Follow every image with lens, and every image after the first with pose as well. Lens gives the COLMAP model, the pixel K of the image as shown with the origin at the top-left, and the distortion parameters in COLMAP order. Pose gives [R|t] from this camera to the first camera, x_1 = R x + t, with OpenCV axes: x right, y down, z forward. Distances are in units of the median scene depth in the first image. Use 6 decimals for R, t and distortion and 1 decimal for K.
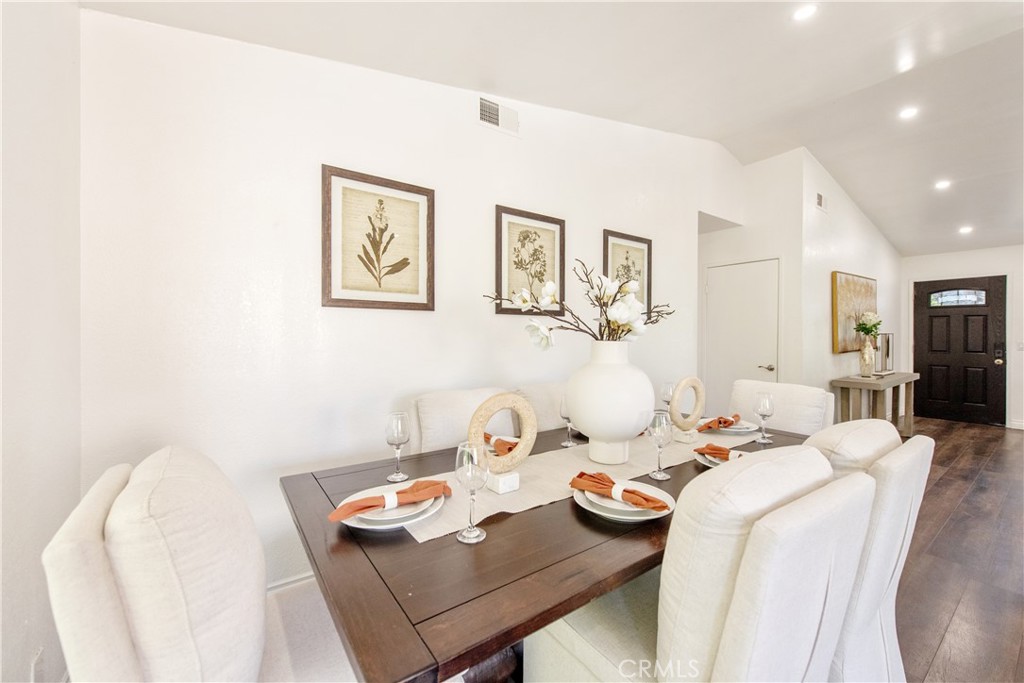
lens RADIAL K [[419.2, 0, 512.9], [0, 419.2, 344.6], [0, 0, 1]] dist [0.009497, -0.002054]
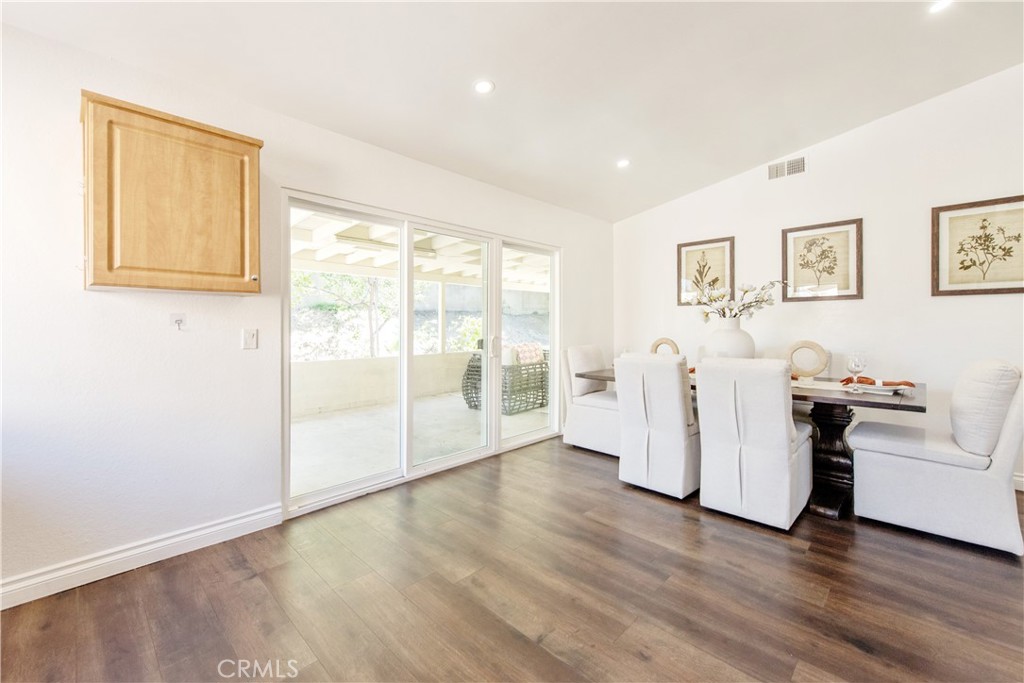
lens RADIAL K [[409.9, 0, 513.0], [0, 409.9, 335.7], [0, 0, 1]] dist [0.010470, -0.001681]
pose [[0.145857, 0.009251, -0.989262, 1.221111], [-0.028825, 0.999571, 0.005097, 0.062507], [0.988886, 0.027772, 0.146061, -0.146193]]
